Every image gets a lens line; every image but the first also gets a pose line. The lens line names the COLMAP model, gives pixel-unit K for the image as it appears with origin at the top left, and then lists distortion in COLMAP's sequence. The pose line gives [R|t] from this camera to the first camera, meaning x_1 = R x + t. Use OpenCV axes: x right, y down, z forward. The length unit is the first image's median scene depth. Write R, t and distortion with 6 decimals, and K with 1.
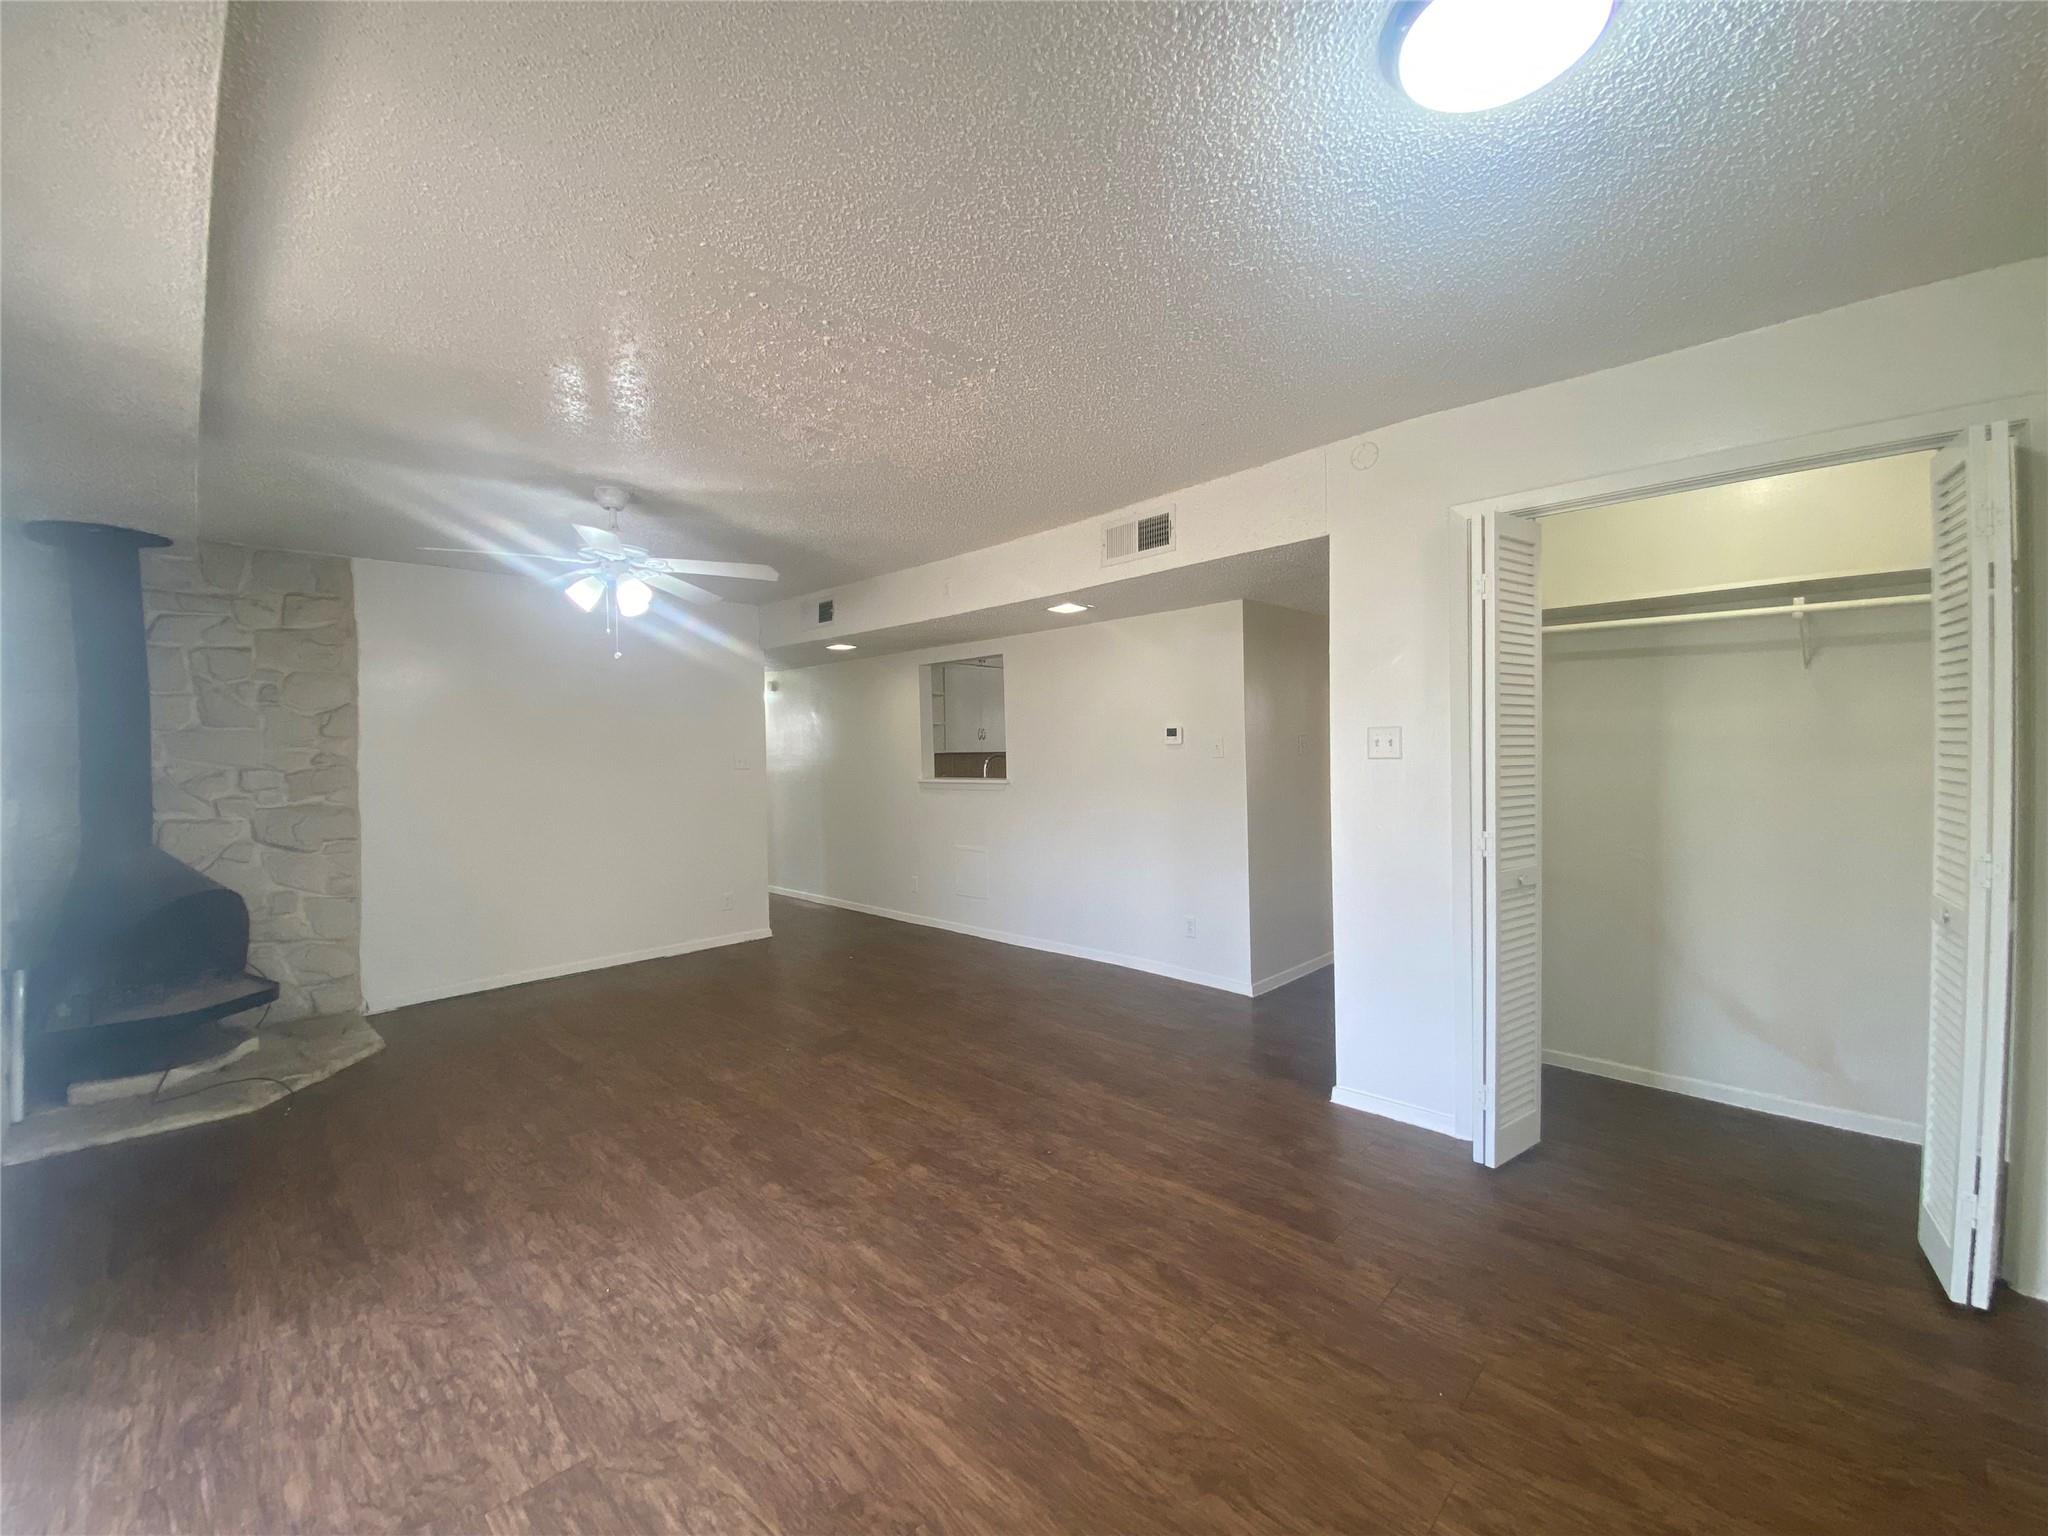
lens RADIAL K [[832.0, 0, 1019.5], [0, 832.0, 774.3], [0, 0, 1]] dist [0.026760, -0.001765]
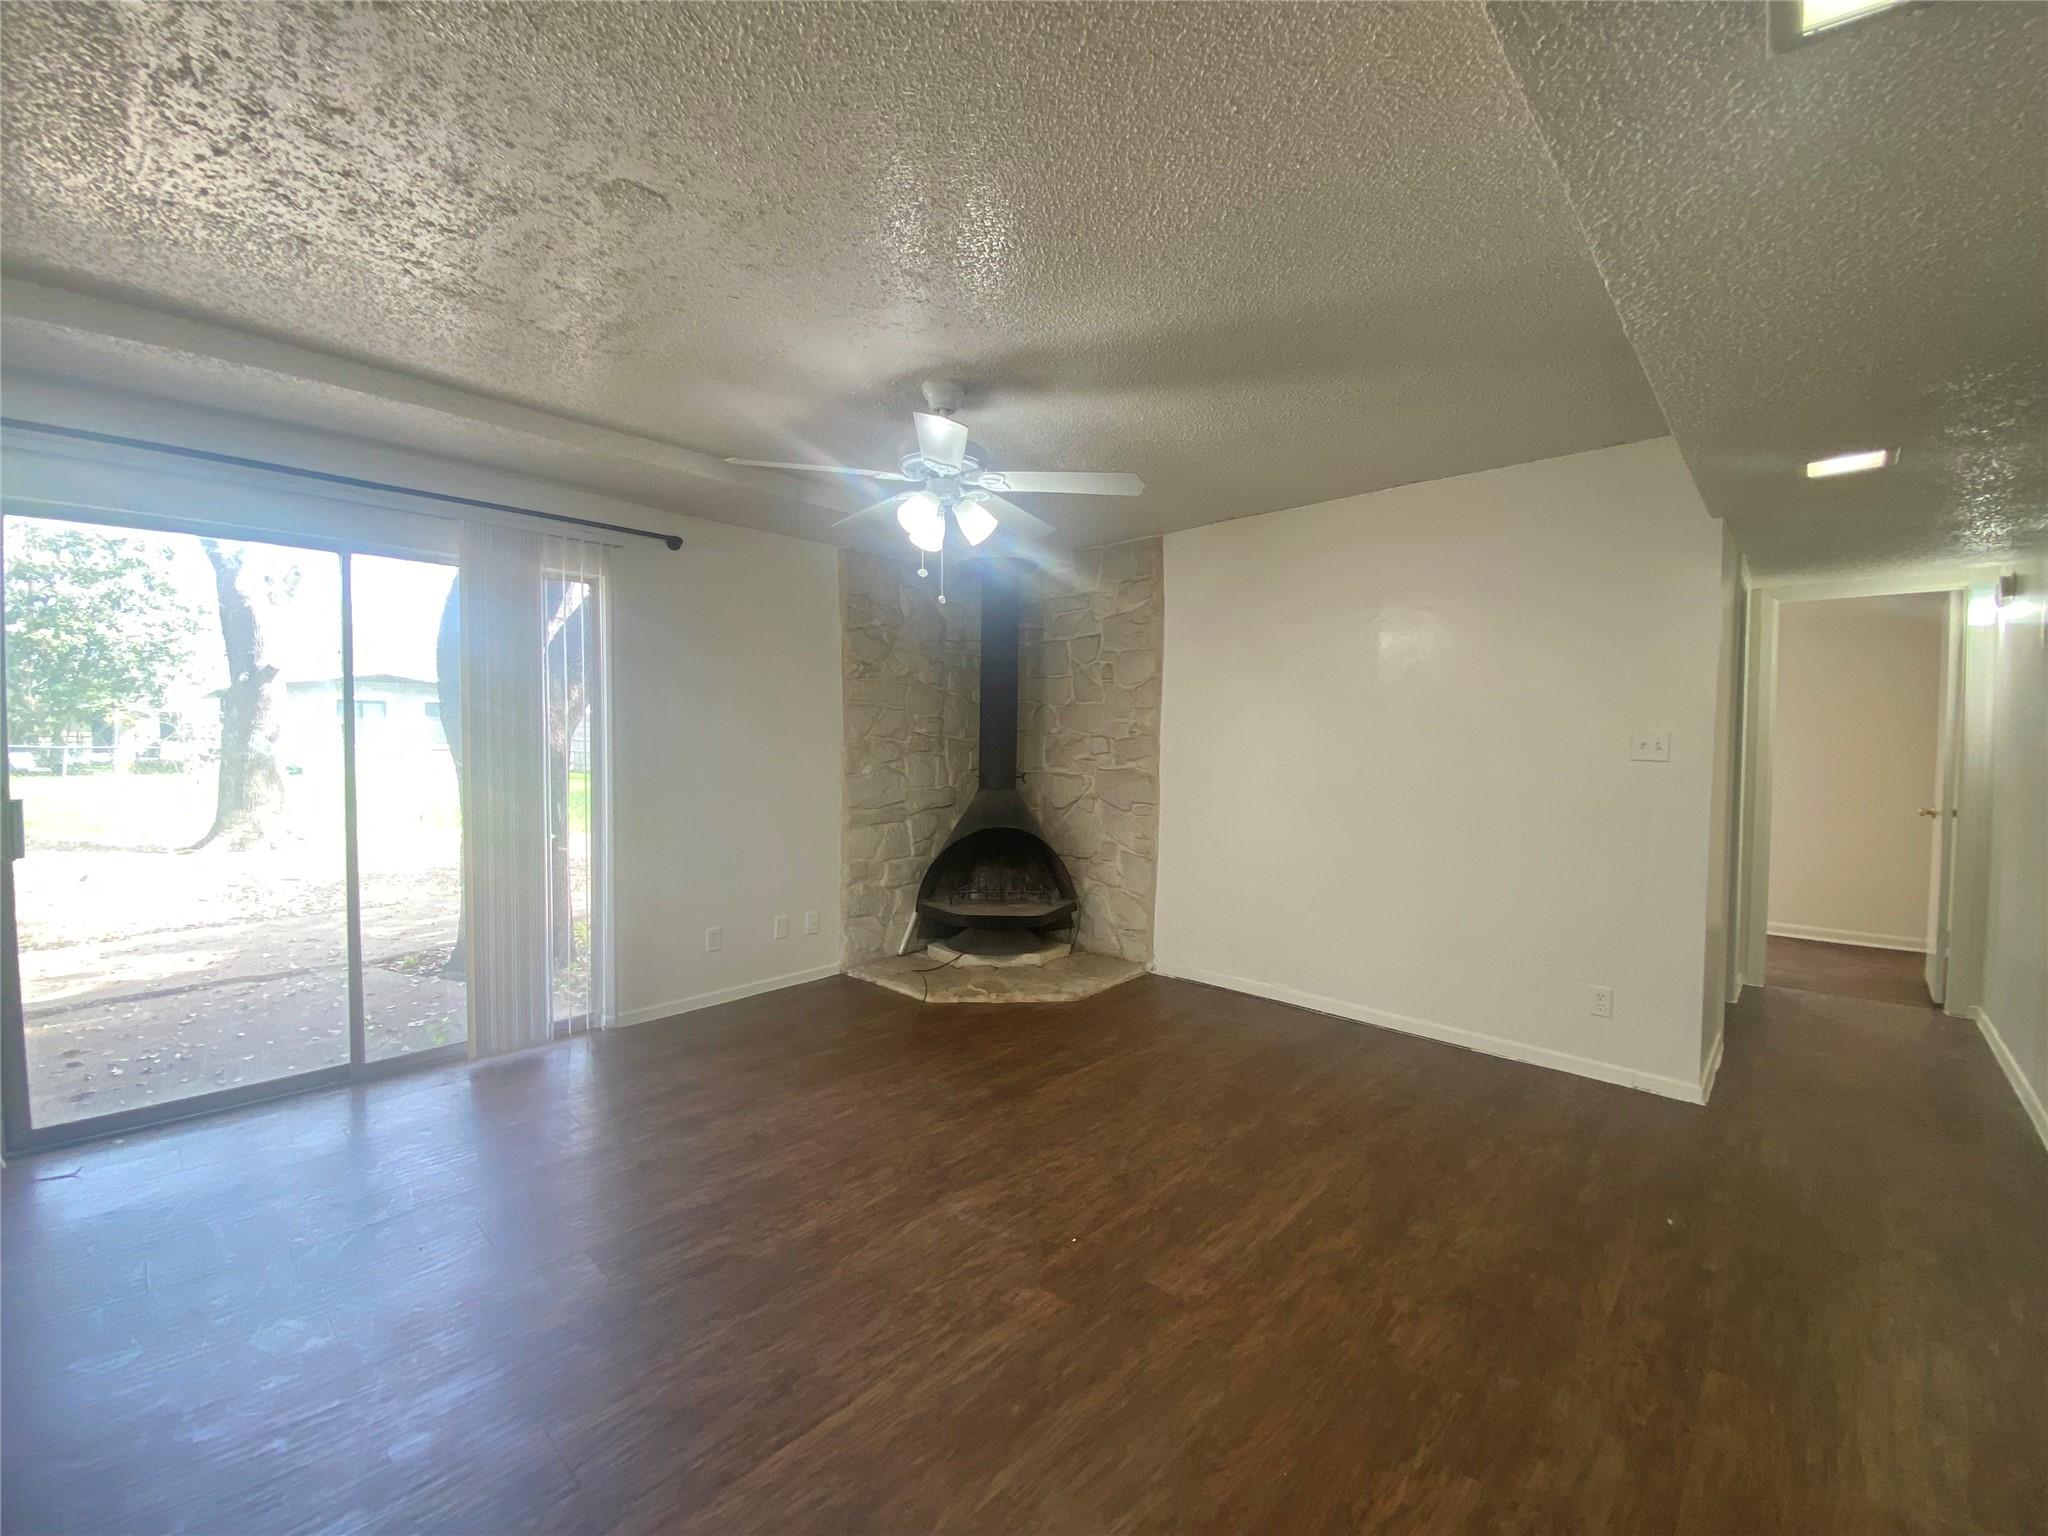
lens RADIAL K [[832.0, 0, 1021.8], [0, 832.0, 758.3], [0, 0, 1]] dist [0.026760, -0.001765]
pose [[0.025933, 0.049029, -0.998461, 0.264446], [-0.037483, 0.998142, 0.048039, -0.027307], [0.998961, 0.036180, 0.027723, 0.865629]]
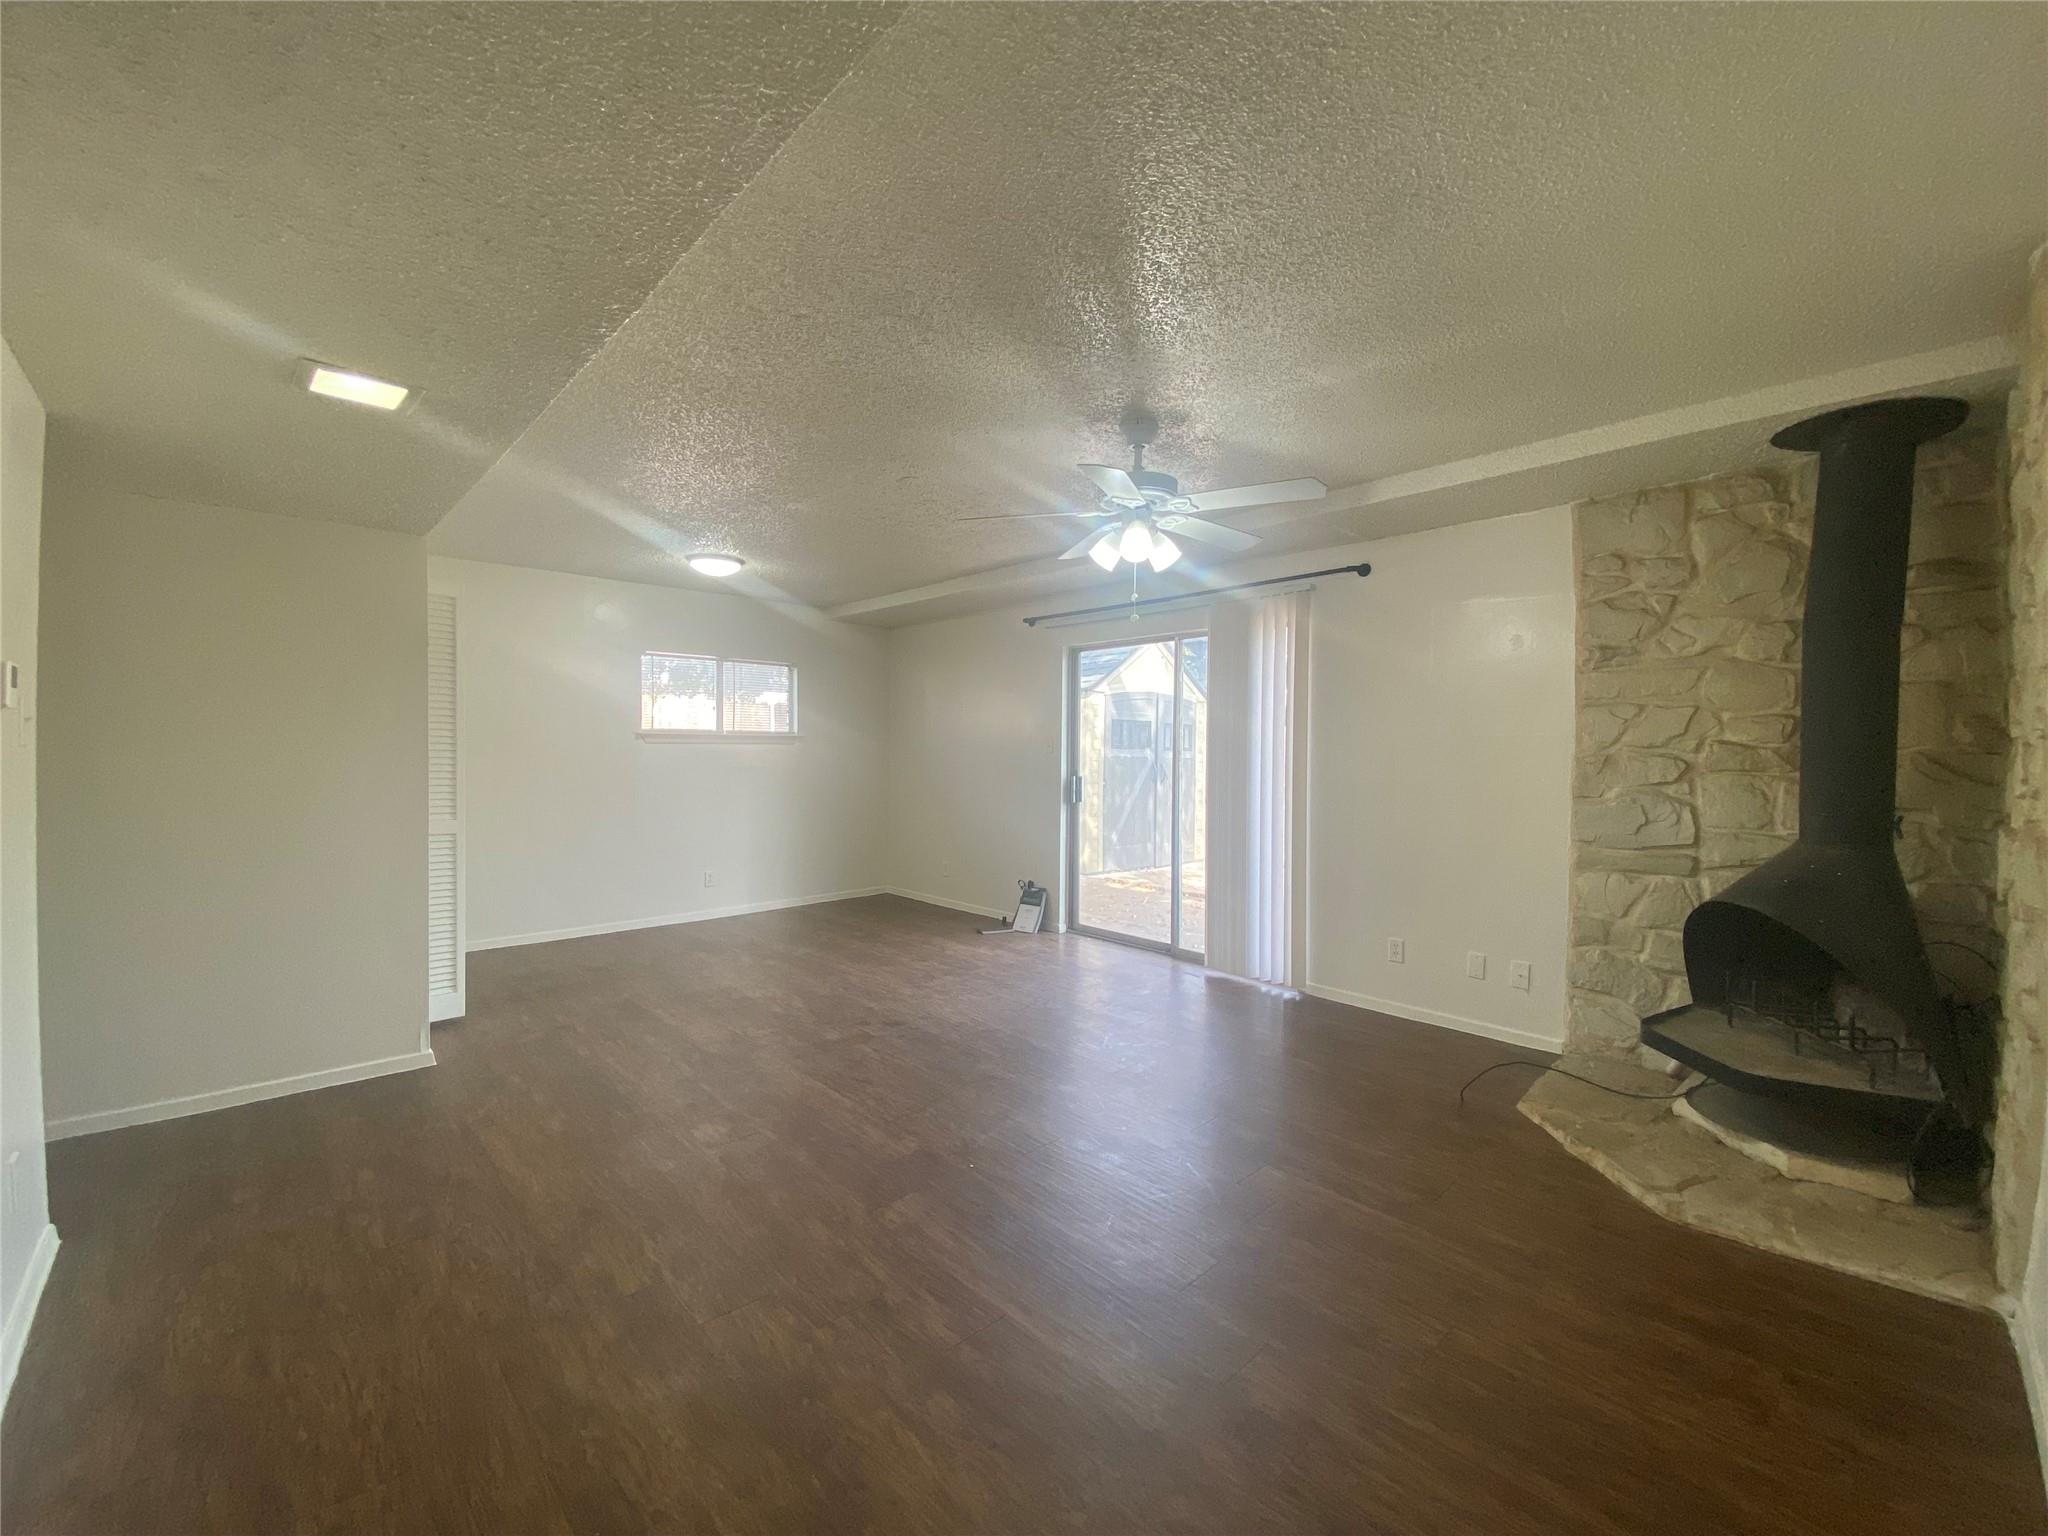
lens RADIAL K [[832.0, 0, 1022.7], [0, 832.0, 764.2], [0, 0, 1]] dist [0.026760, -0.001765]
pose [[-0.999222, 0.011465, 0.037727, -0.320589], [0.012947, 0.999144, 0.039290, -0.018380], [-0.037244, 0.039748, -0.998515, 1.534111]]
